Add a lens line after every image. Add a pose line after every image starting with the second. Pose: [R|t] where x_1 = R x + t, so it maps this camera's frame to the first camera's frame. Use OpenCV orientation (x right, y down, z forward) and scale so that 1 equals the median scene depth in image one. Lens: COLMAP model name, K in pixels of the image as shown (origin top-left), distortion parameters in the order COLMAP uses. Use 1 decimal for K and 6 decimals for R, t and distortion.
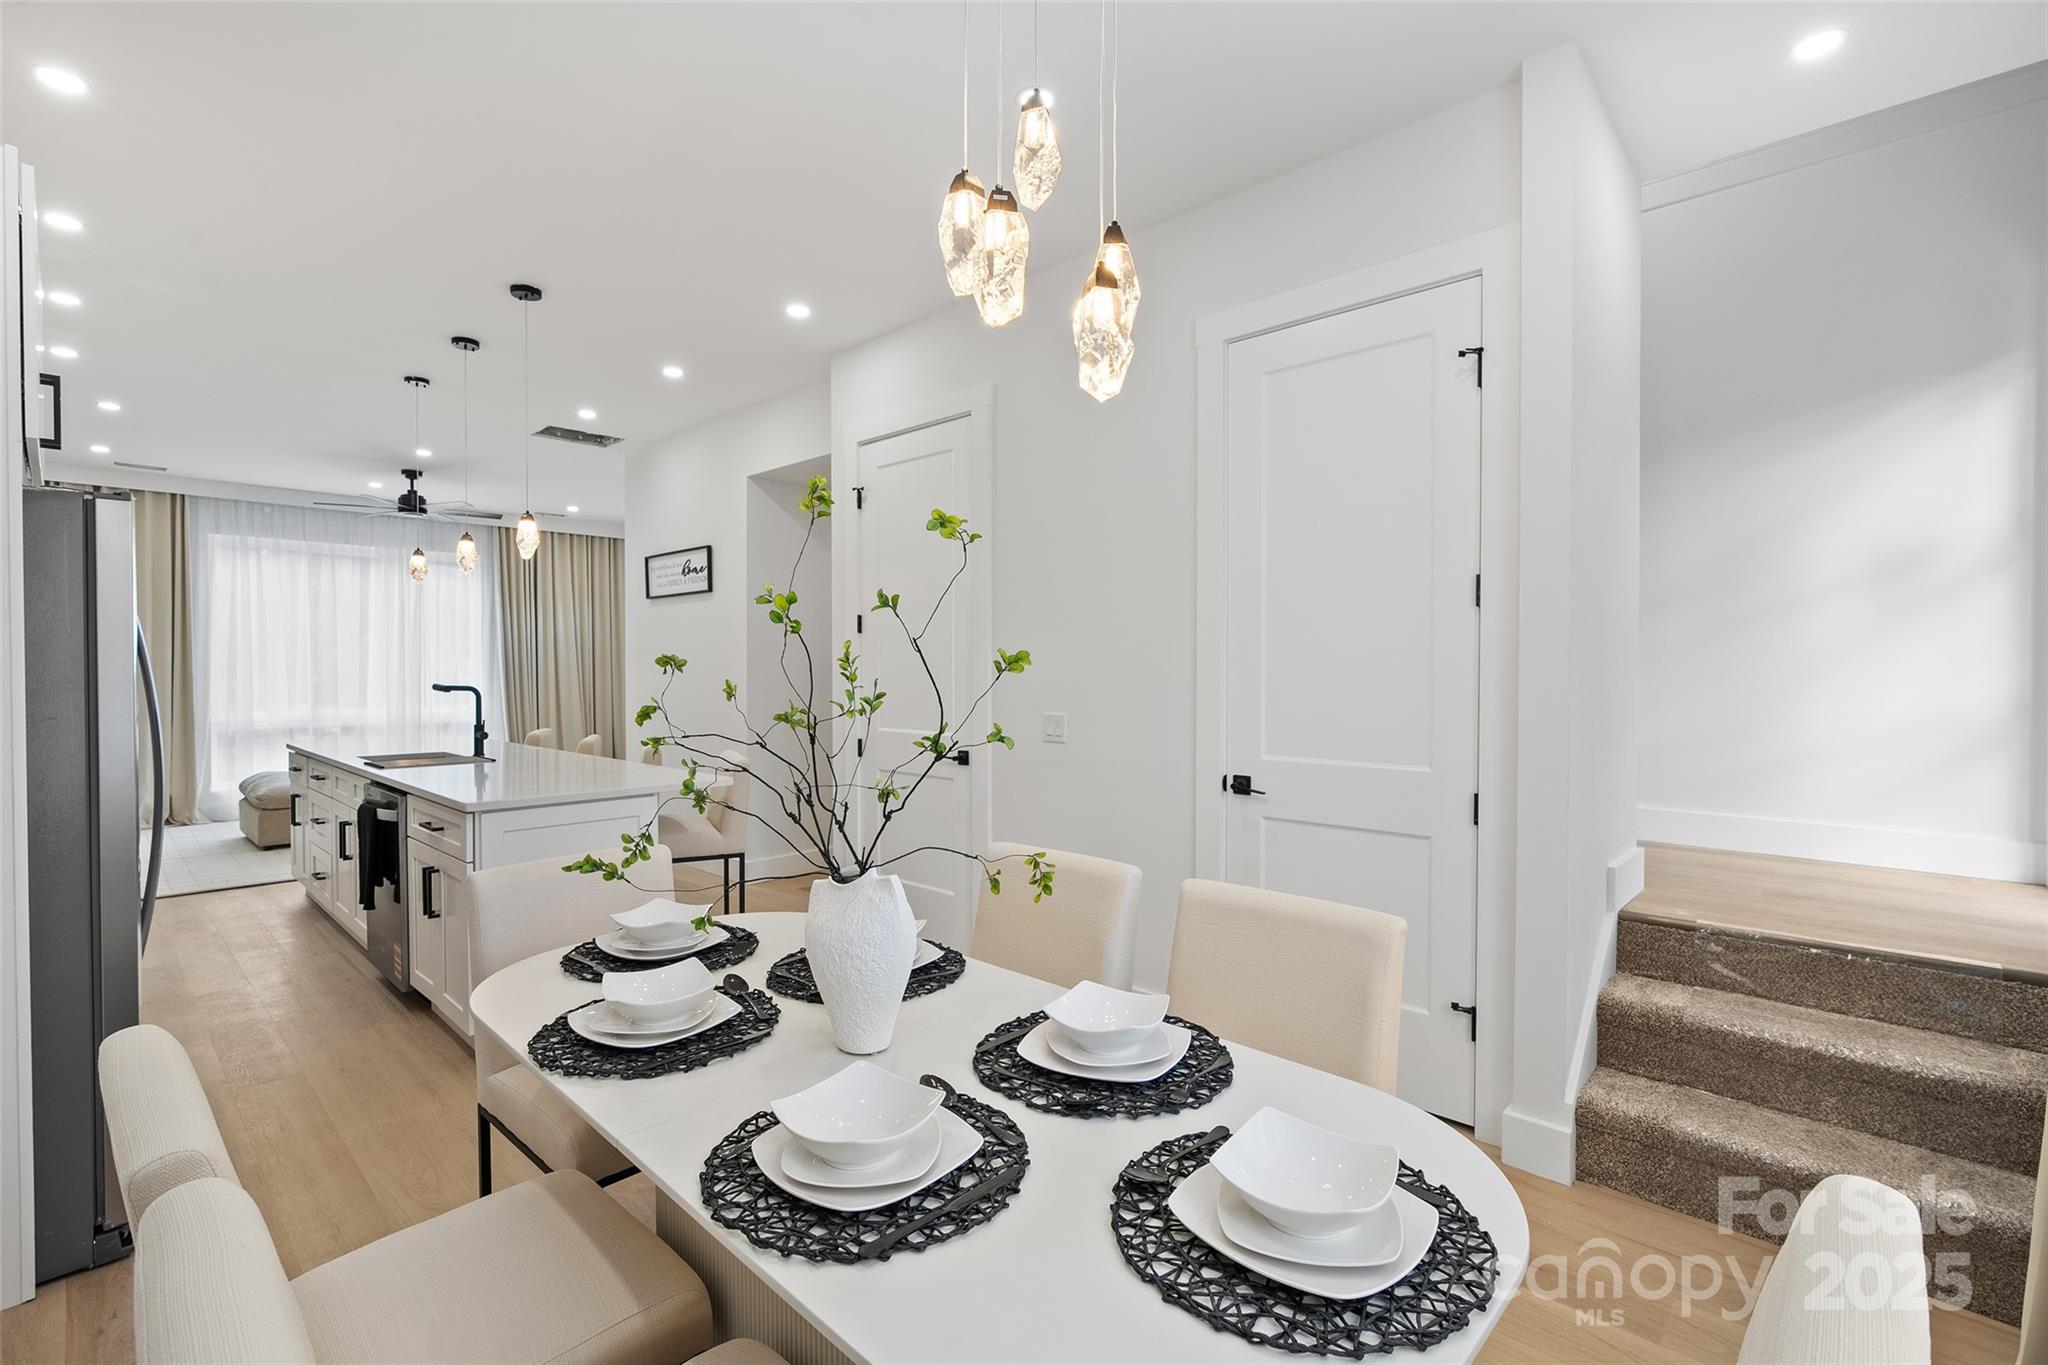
lens RADIAL K [[929.8, 0, 1019.0], [0, 929.8, 677.9], [0, 0, 1]] dist [0.000175, 0.000004]
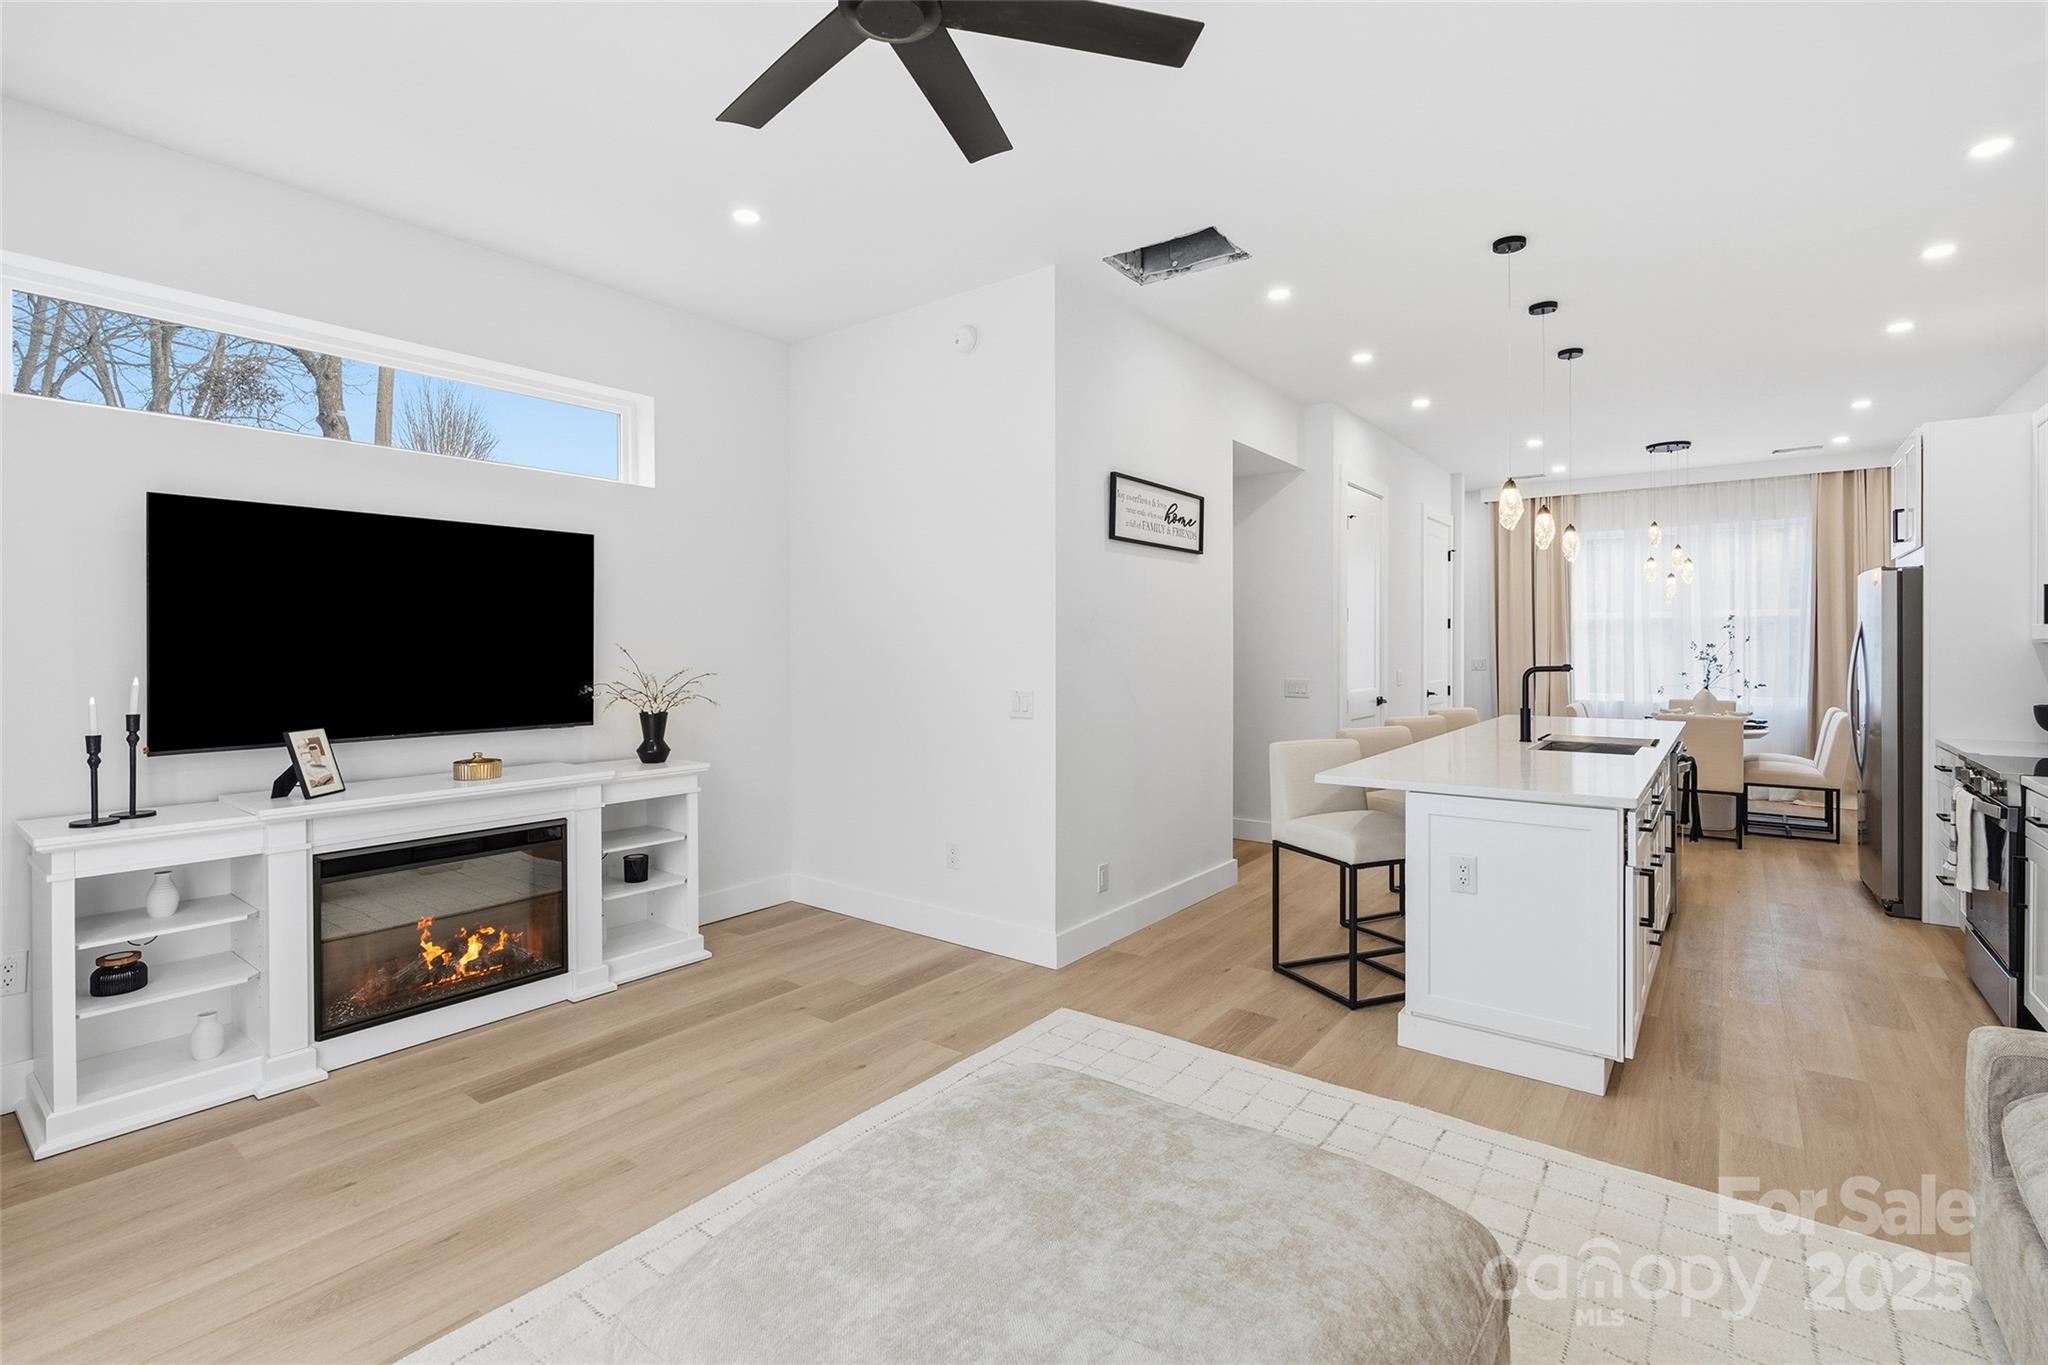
lens RADIAL K [[929.8, 0, 1009.1], [0, 929.8, 649.2], [0, 0, 1]] dist [0.000175, 0.000004]
pose [[-0.093547, -0.001929, 0.995613, -1.099056], [0.015472, 0.999875, 0.003391, -0.013603], [-0.995495, 0.015722, -0.093505, 1.211828]]
